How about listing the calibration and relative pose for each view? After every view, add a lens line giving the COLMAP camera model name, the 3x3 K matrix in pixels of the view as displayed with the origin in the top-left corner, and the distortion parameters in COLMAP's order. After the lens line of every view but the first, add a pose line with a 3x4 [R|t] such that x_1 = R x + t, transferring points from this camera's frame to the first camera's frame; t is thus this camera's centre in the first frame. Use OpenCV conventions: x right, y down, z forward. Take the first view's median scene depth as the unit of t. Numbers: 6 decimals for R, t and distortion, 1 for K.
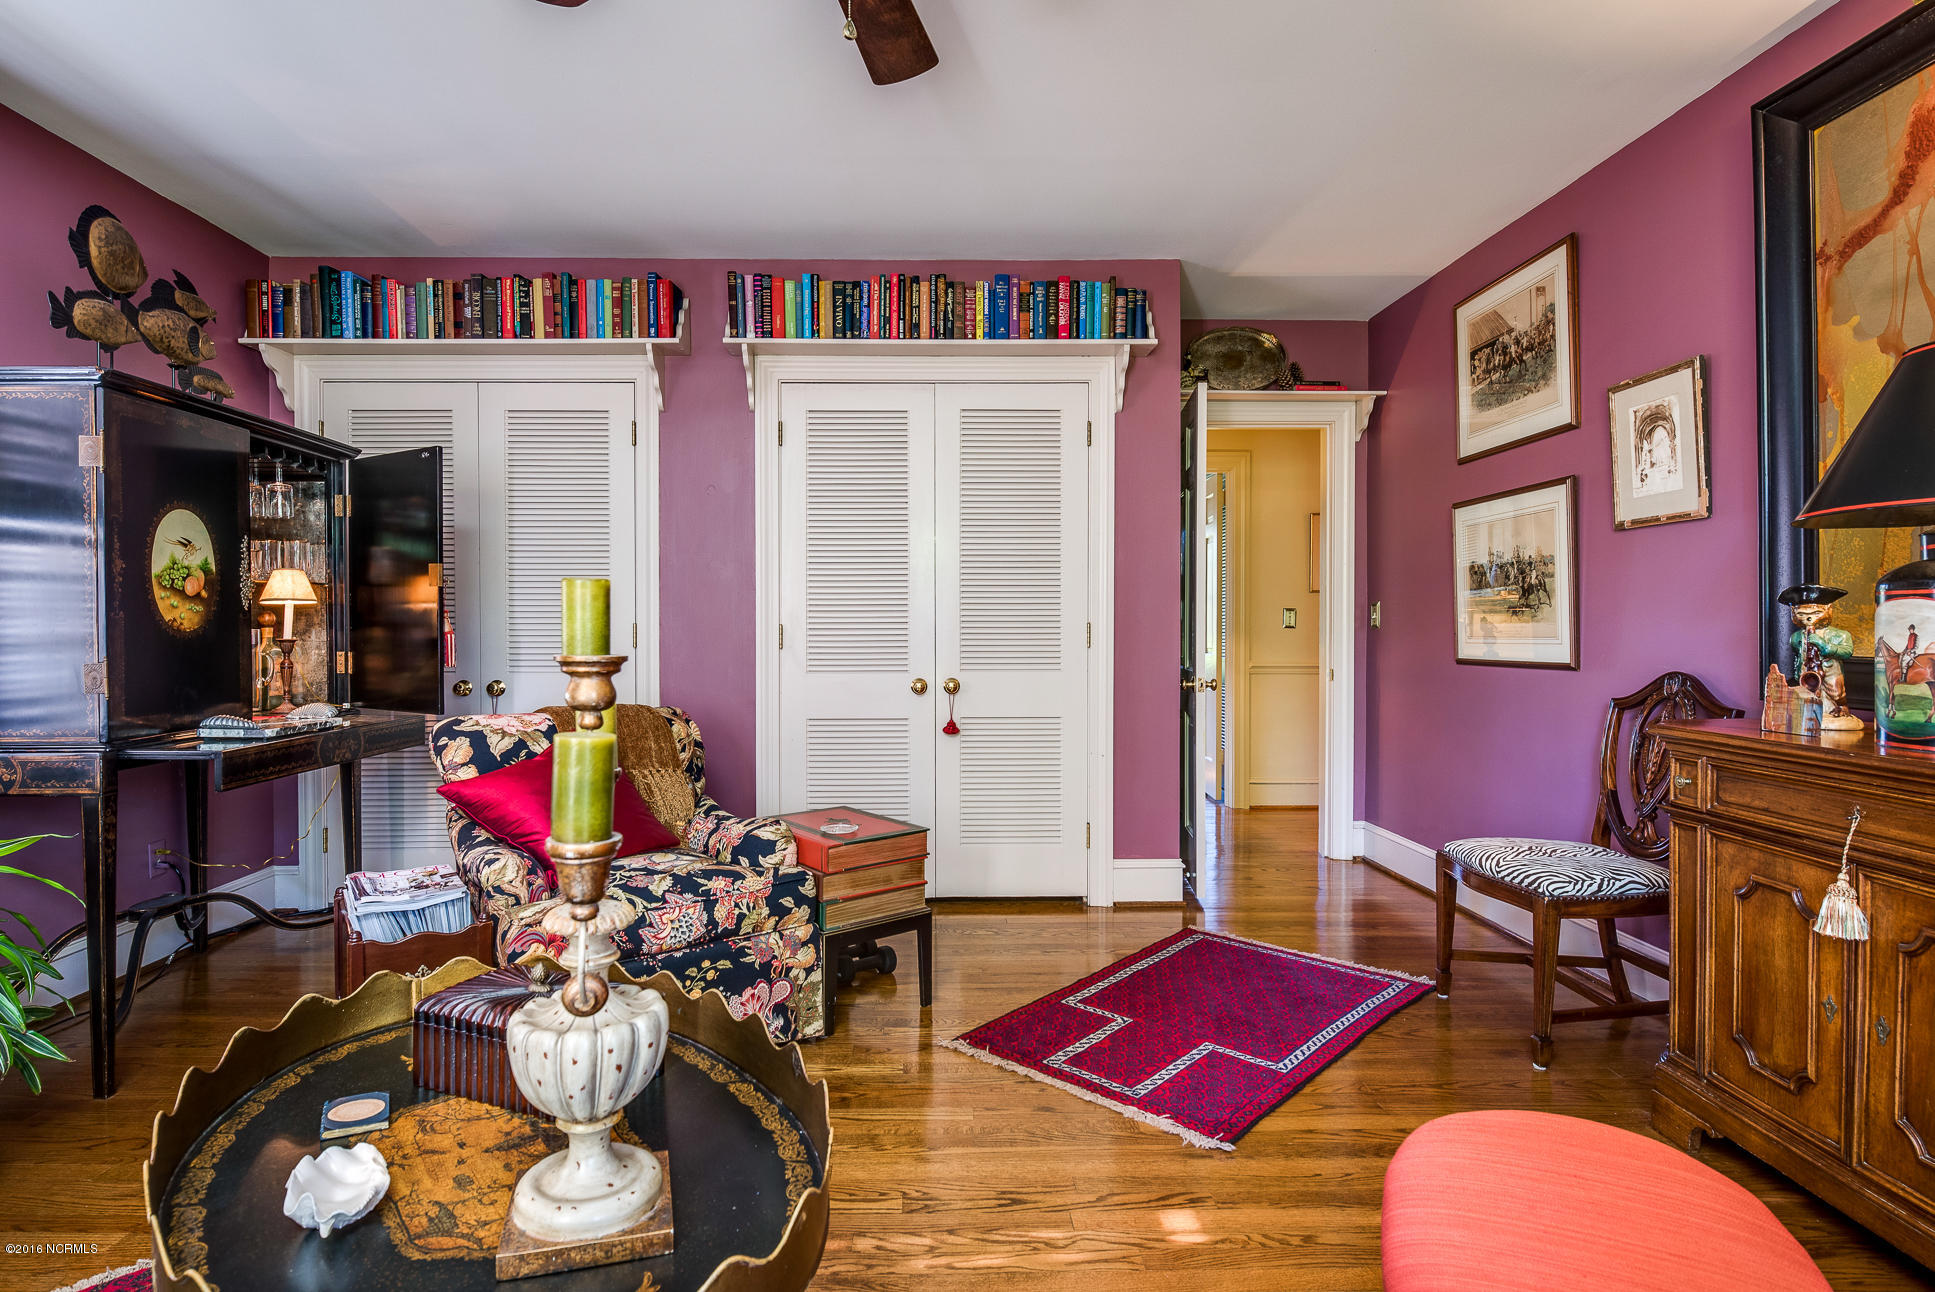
lens RADIAL K [[997.9, 0, 929.4], [0, 997.9, 642.0], [0, 0, 1]] dist [-0.000109, -0.001127]
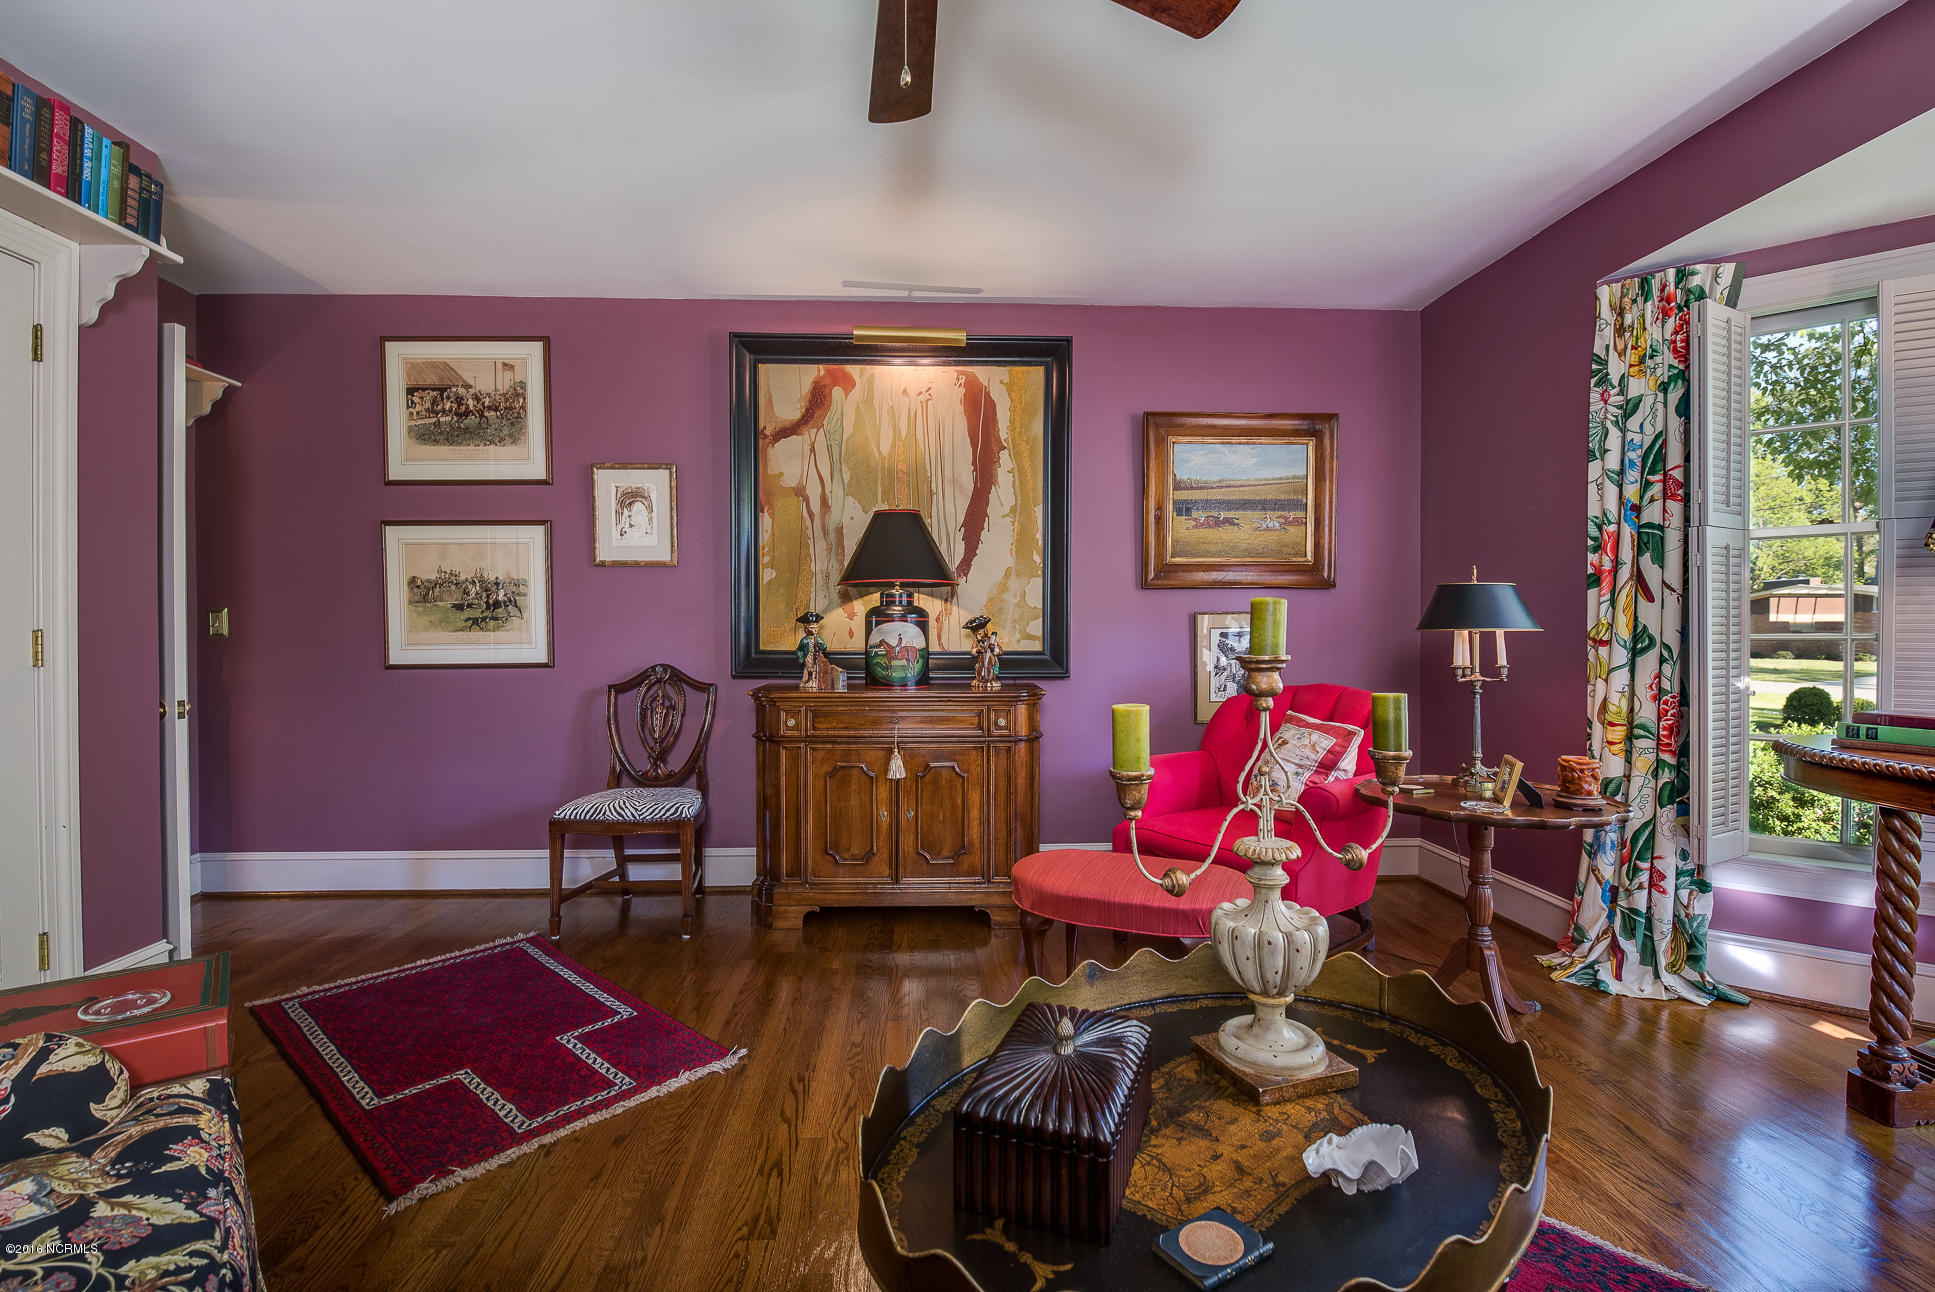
lens RADIAL K [[852.9, 0, 967.5], [0, 852.9, 646.0], [0, 0, 1]] dist [0.000443, -0.010431]
pose [[-0.042203, -0.013597, 0.999017, -0.511679], [0.017630, 0.999742, 0.014351, -0.007329], [-0.998953, 0.018218, -0.041953, 0.503083]]
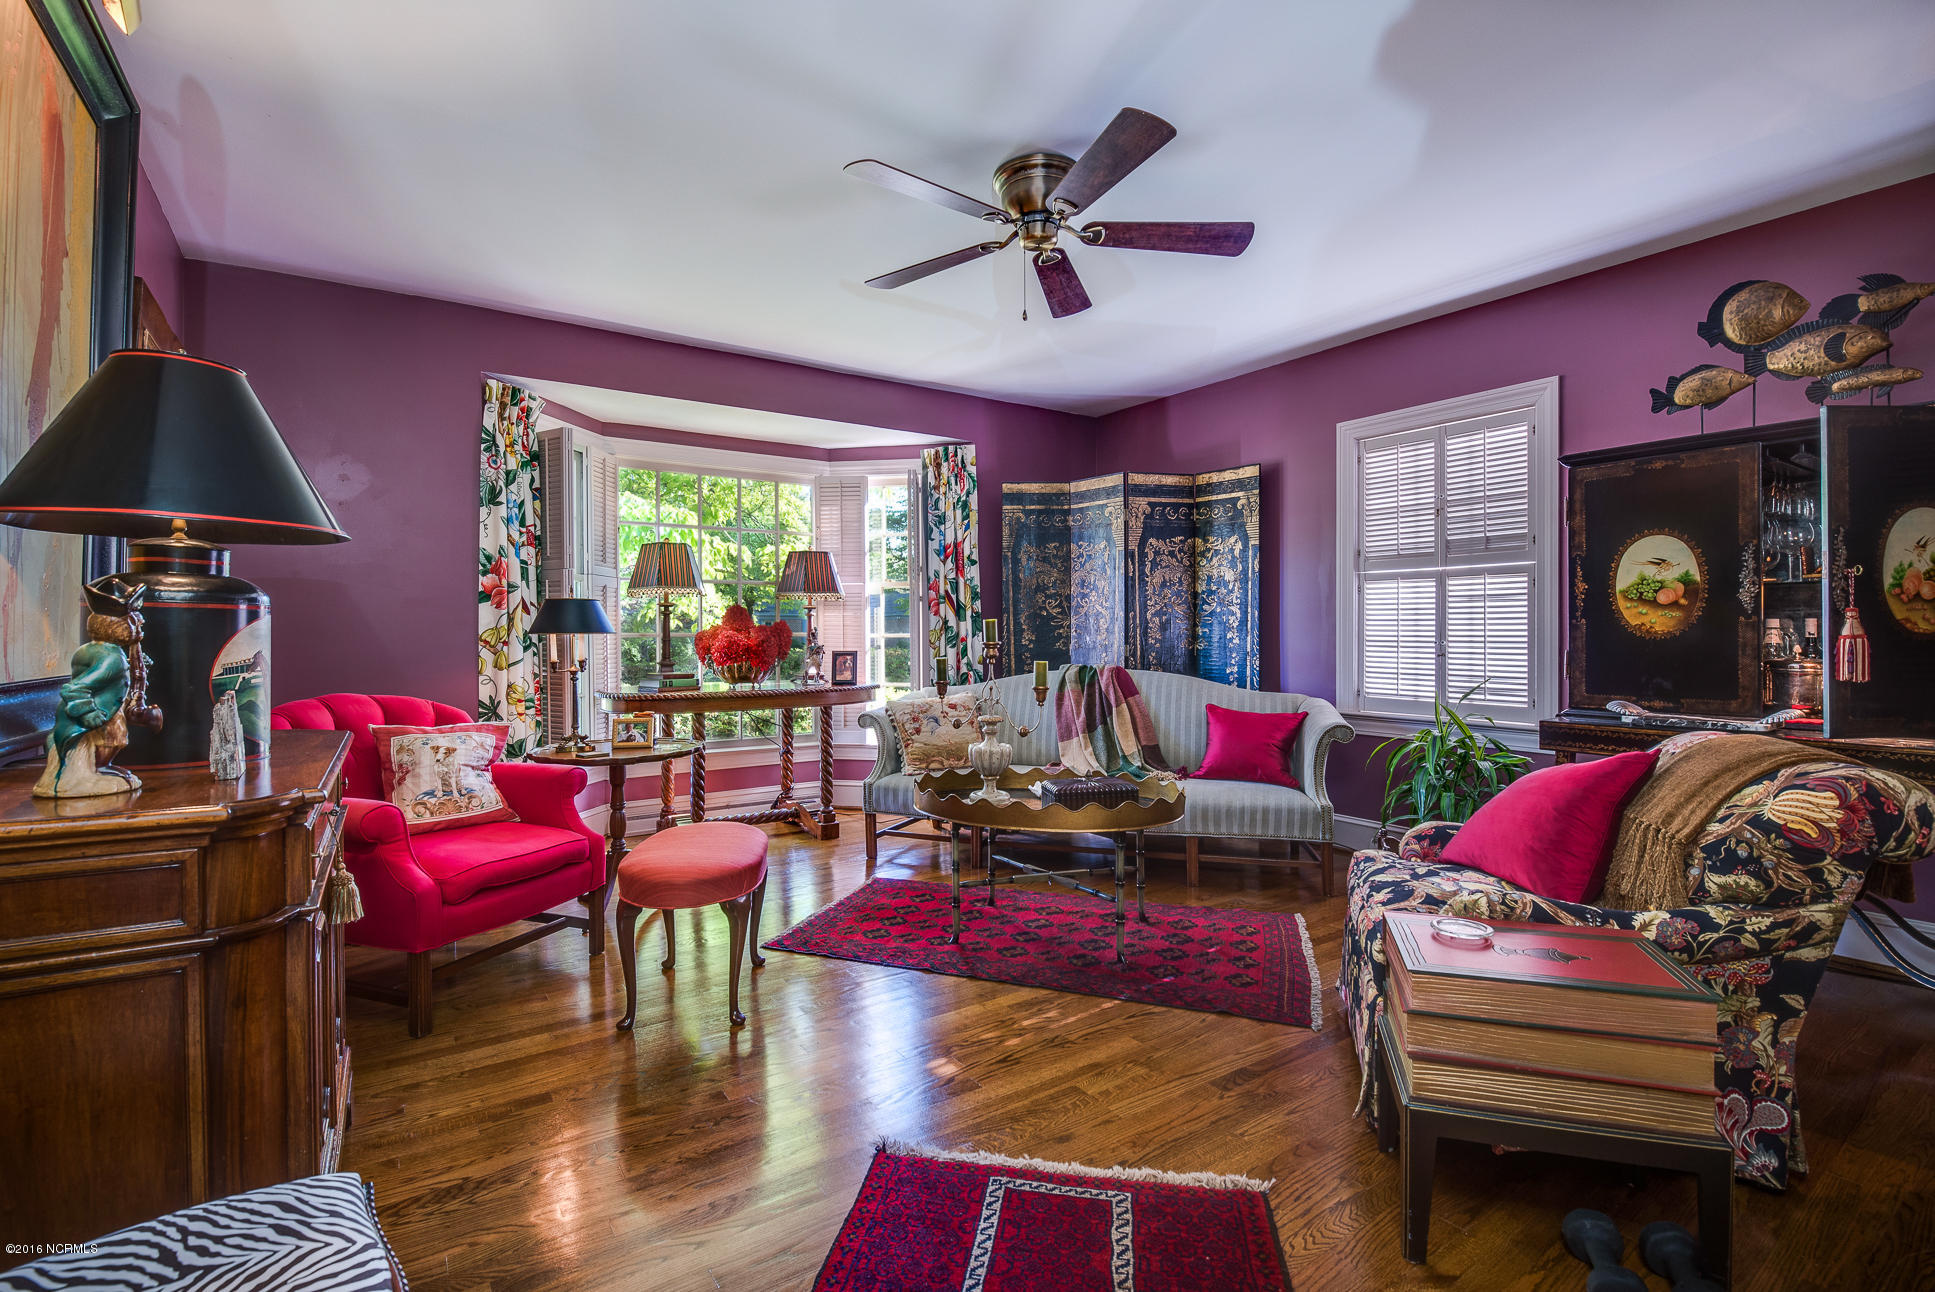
lens RADIAL K [[852.9, 0, 967.5], [0, 852.9, 646.0], [0, 0, 1]] dist [0.000443, -0.010431]
pose [[-0.833188, 0.014446, -0.552801, 0.464214], [-0.002226, 0.999563, 0.029476, -0.020111], [0.552985, 0.025790, -0.832792, 1.176931]]
